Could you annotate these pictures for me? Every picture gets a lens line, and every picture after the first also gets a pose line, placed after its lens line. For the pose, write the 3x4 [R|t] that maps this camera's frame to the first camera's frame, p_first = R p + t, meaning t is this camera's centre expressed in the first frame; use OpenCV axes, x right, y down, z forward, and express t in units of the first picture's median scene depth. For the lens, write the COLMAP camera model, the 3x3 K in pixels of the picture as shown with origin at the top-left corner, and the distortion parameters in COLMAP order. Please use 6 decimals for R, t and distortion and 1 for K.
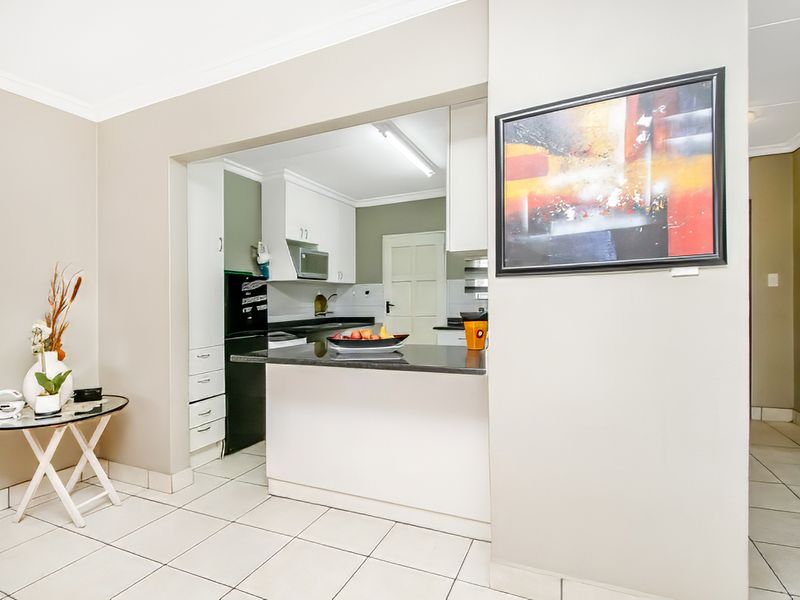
lens RADIAL K [[423.5, 0, 400.0], [0, 423.5, 300.0], [0, 0, 1]] dist [-0.001189, -0.000203]
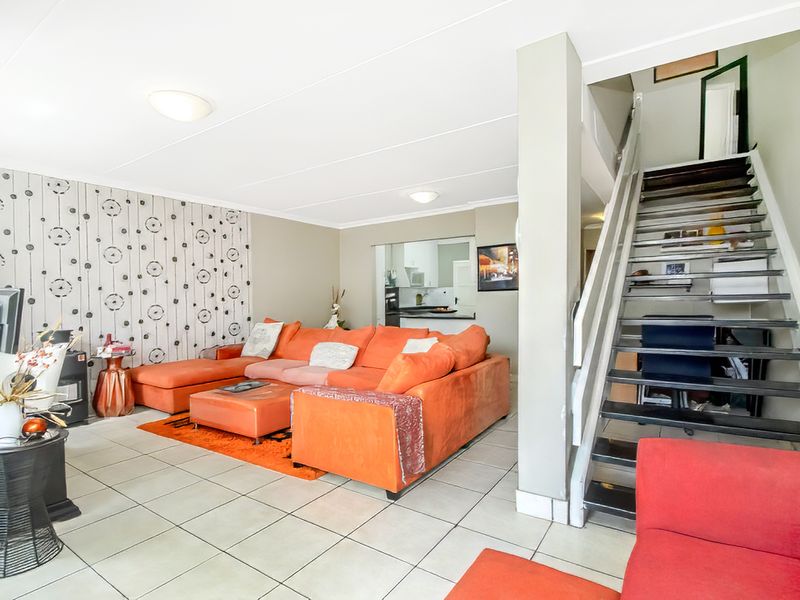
lens RADIAL K [[423.5, 0, 400.0], [0, 423.5, 300.0], [0, 0, 1]] dist [-0.001189, -0.000203]
pose [[0.981525, 0.004577, -0.191278, 0.113363], [-0.001916, 0.999899, 0.014091, -0.014214], [0.191323, -0.013464, 0.981435, -1.114702]]
